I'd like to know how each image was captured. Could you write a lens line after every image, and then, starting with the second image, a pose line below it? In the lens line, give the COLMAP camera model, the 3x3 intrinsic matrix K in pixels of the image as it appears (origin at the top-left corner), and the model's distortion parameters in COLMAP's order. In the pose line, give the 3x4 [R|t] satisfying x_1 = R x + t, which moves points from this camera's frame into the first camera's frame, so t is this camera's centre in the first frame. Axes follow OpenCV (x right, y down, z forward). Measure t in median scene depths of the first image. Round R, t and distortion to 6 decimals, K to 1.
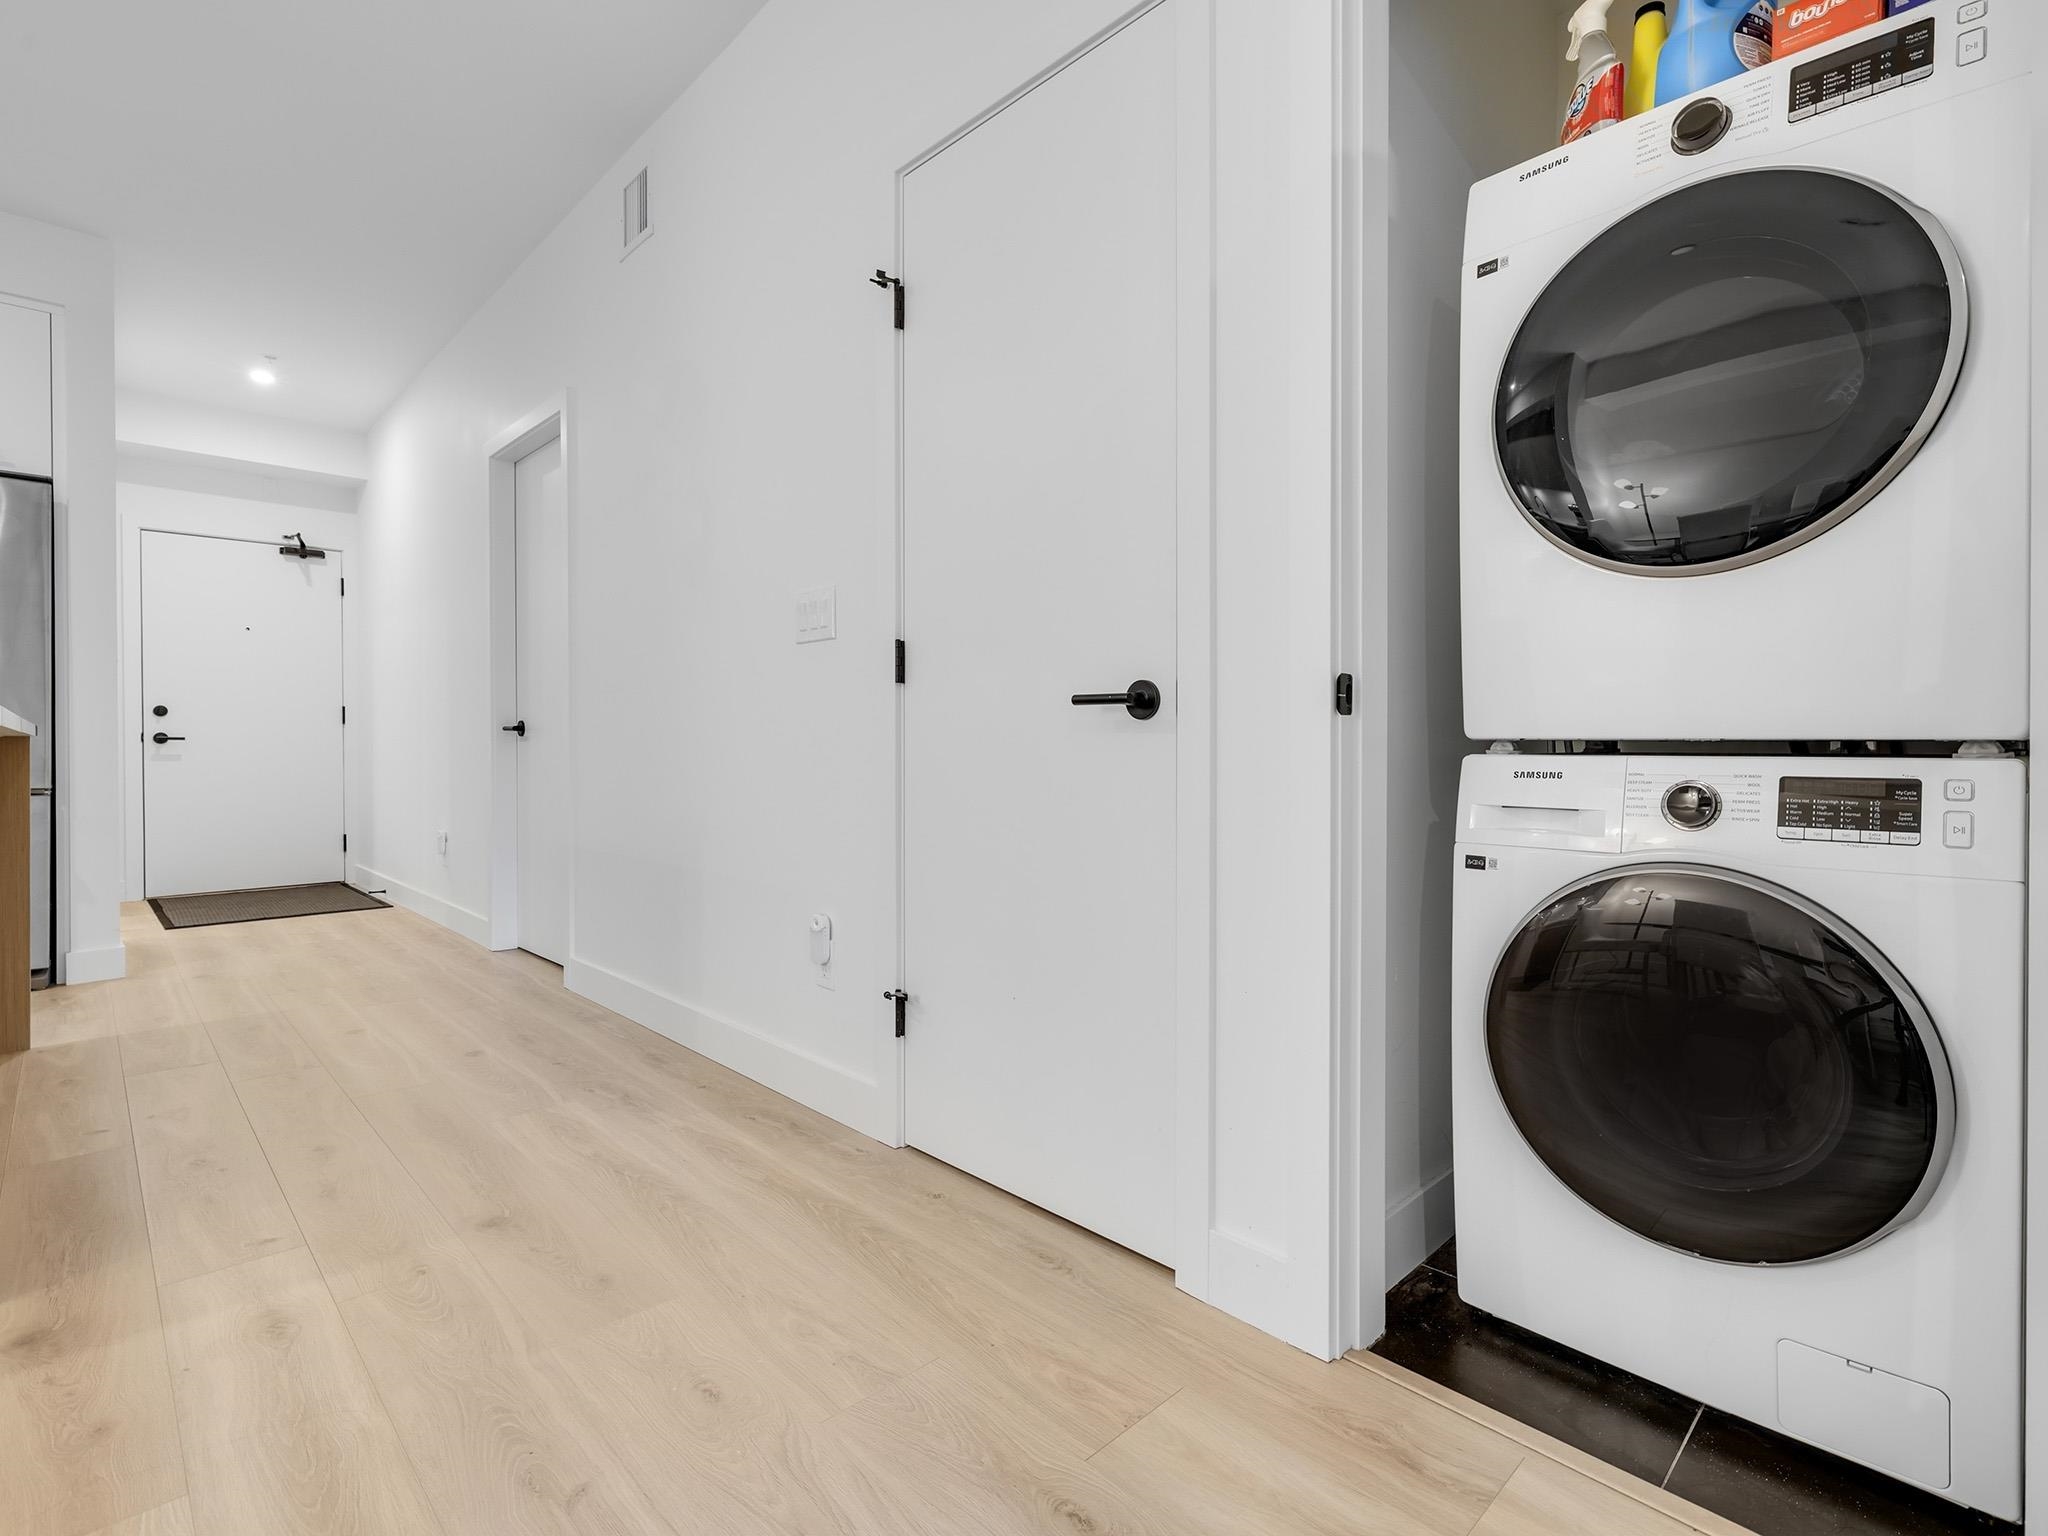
lens RADIAL K [[990.3, 0, 1028.4], [0, 990.3, 750.2], [0, 0, 1]] dist [0.004658, -0.001464]
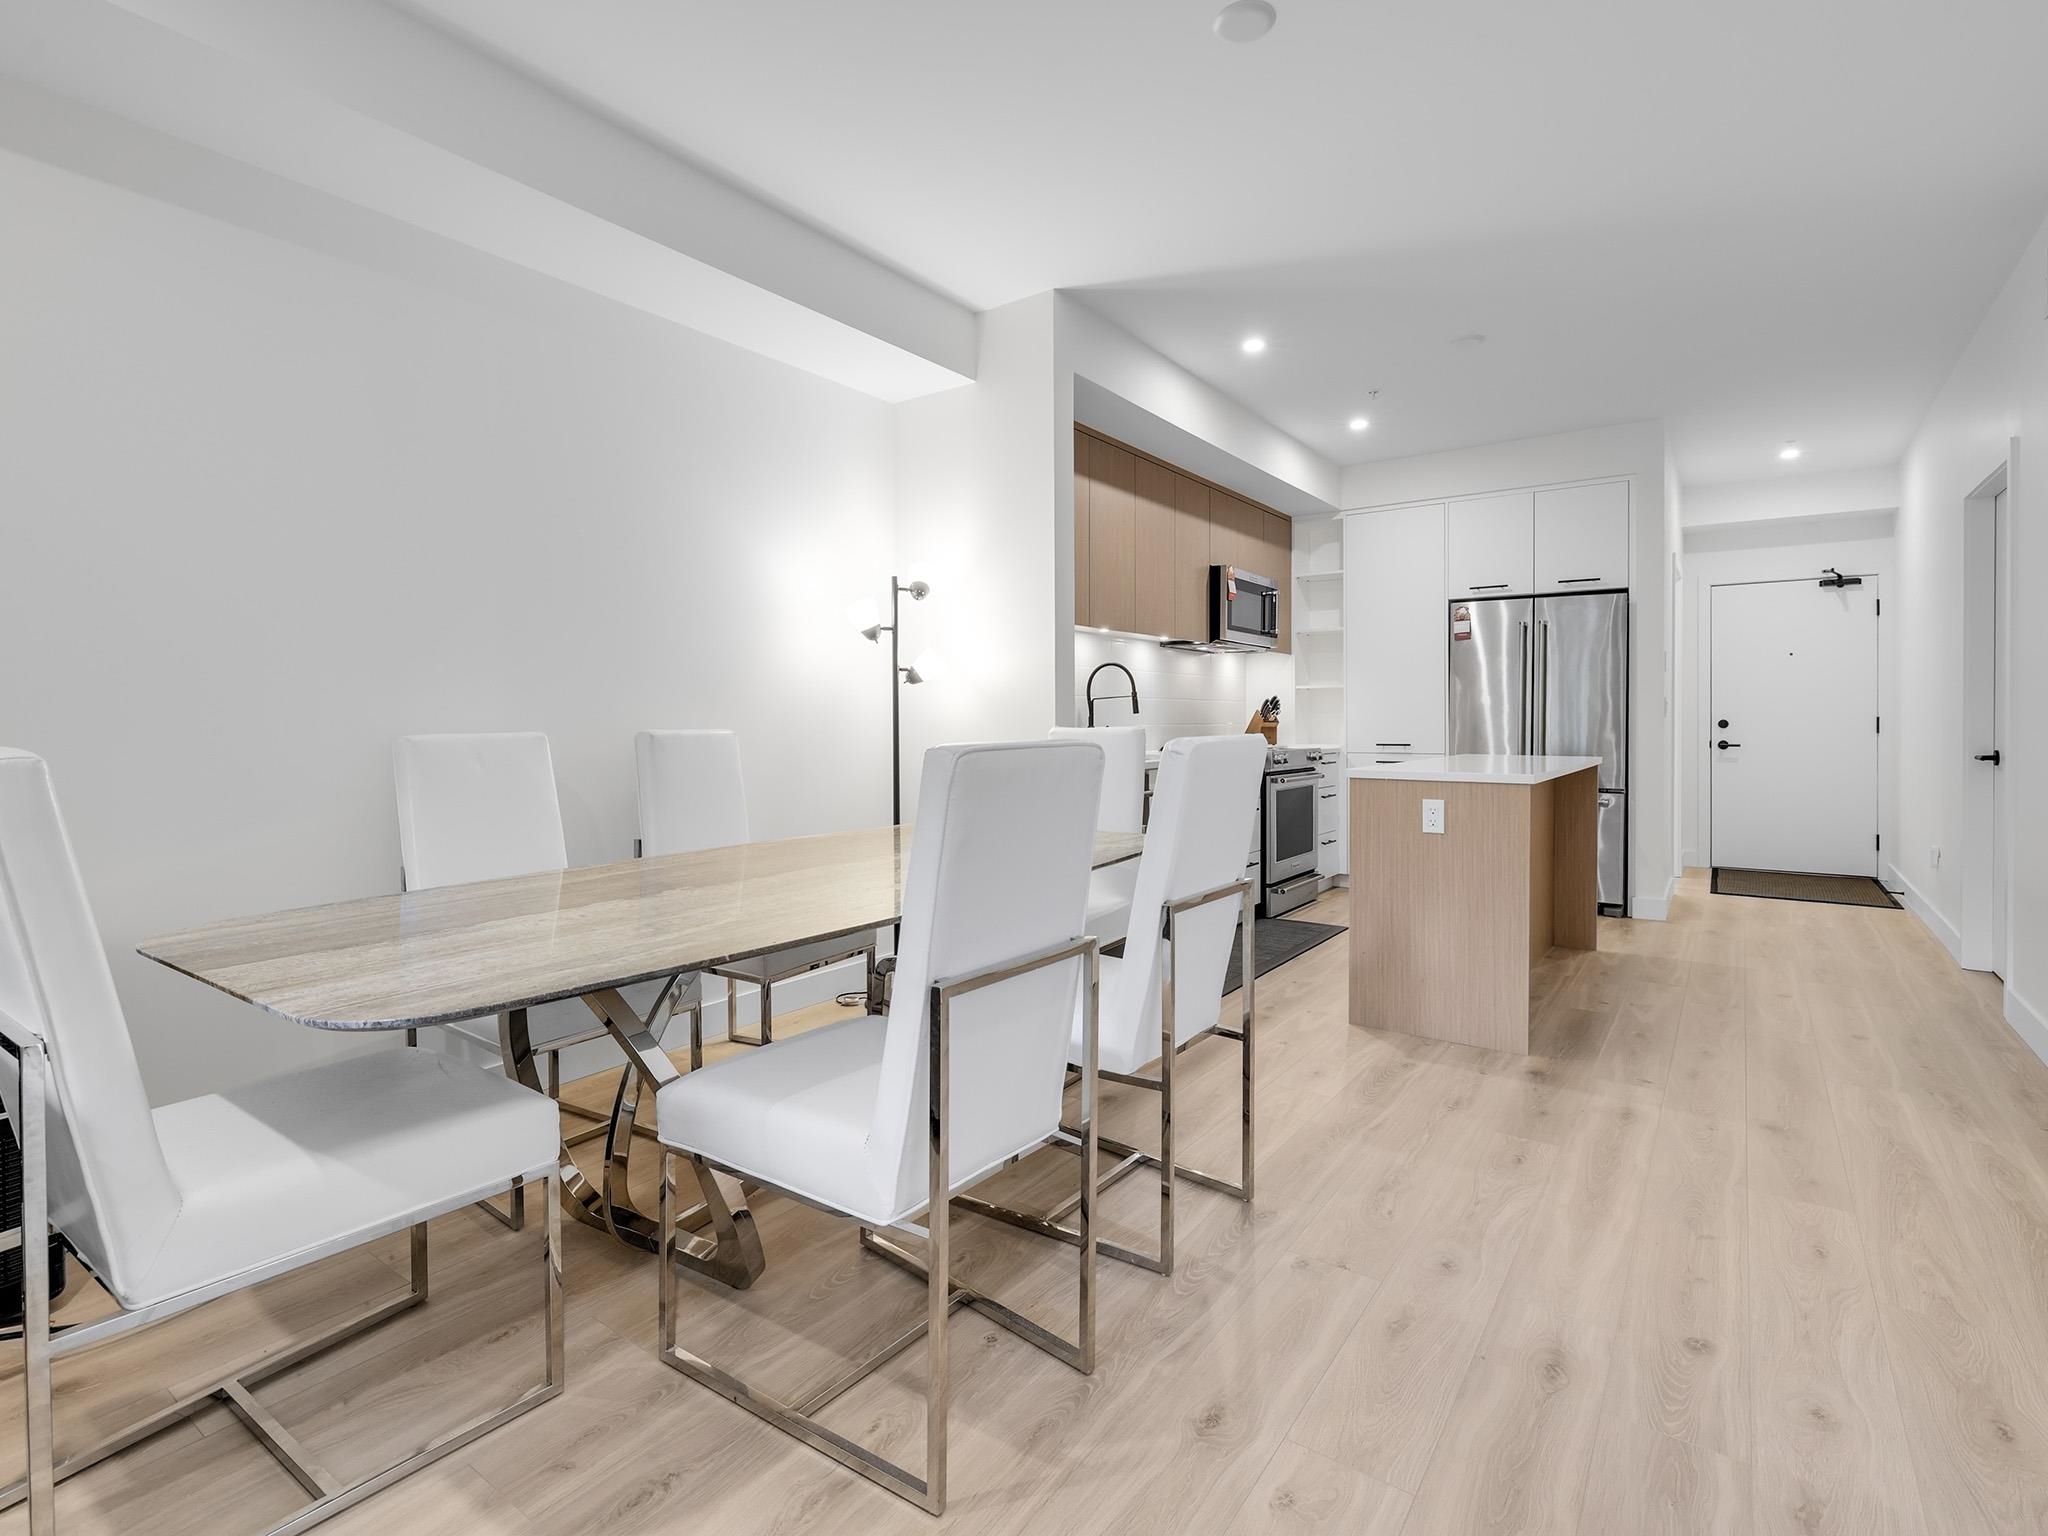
lens RADIAL K [[990.3, 0, 1031.0], [0, 990.3, 726.2], [0, 0, 1]] dist [0.004658, -0.001464]
pose [[0.179081, 0.010062, -0.983783, 0.314747], [-0.002425, 0.999949, 0.009786, -0.061792], [0.983831, 0.000633, 0.179096, -0.160803]]
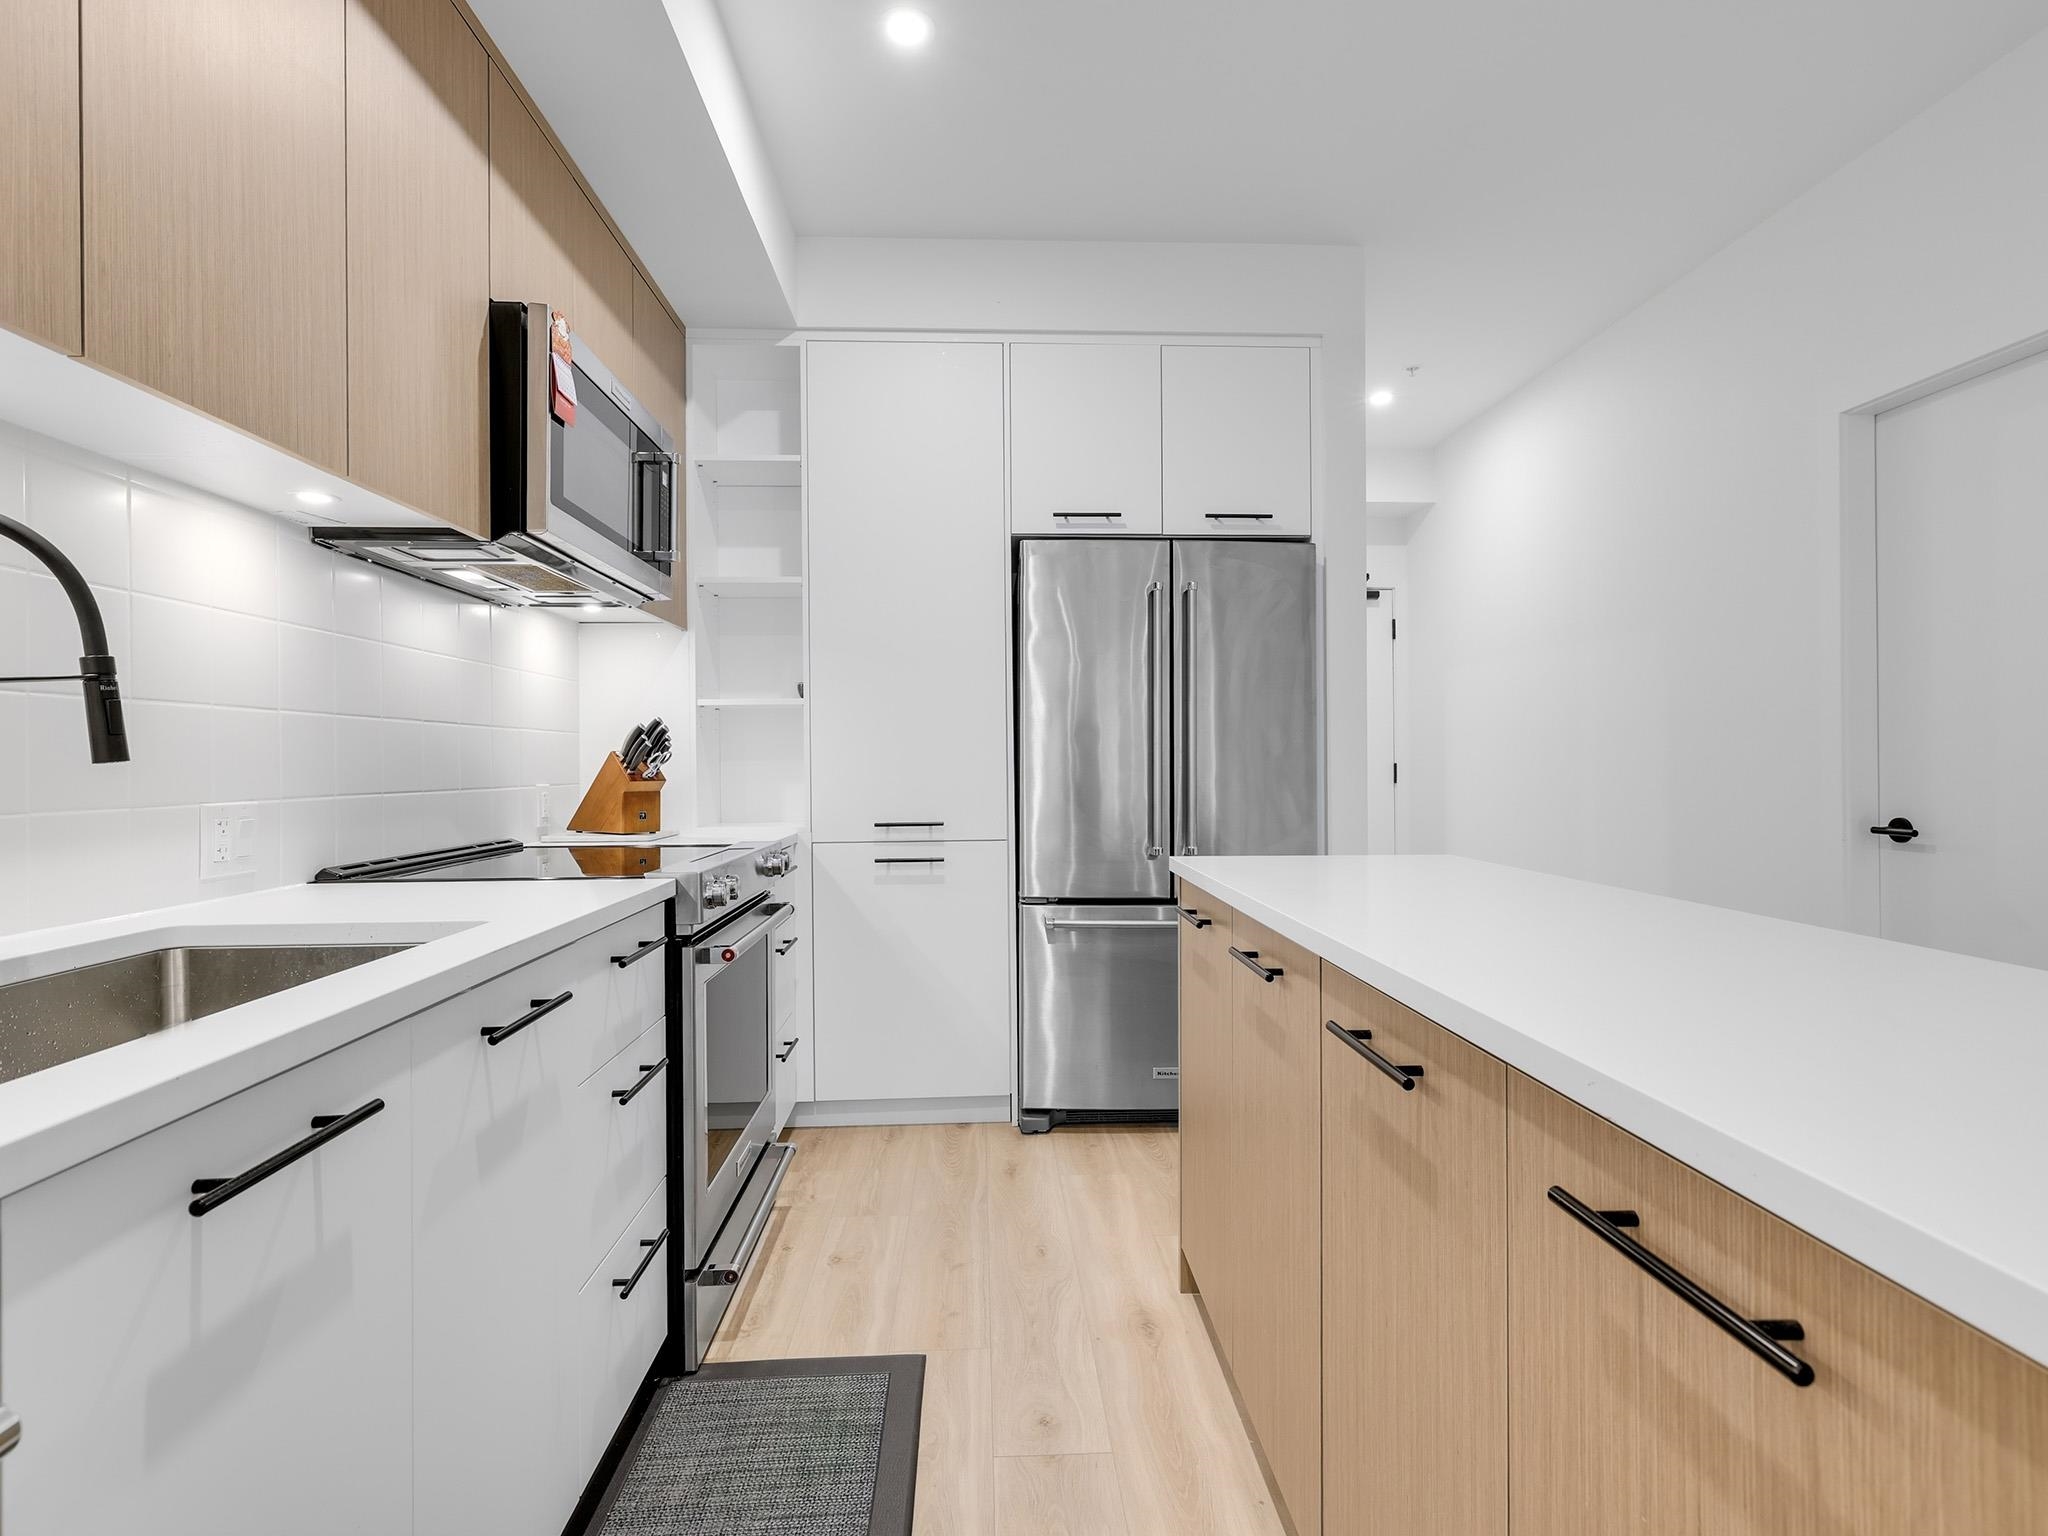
lens RADIAL K [[990.3, 0, 999.6], [0, 990.3, 755.1], [0, 0, 1]] dist [0.004658, -0.001464]
pose [[0.745556, -0.009080, -0.666382, -0.519481], [0.003541, 0.999947, -0.009663, -0.063895], [0.666434, 0.004845, 0.745548, 0.146625]]
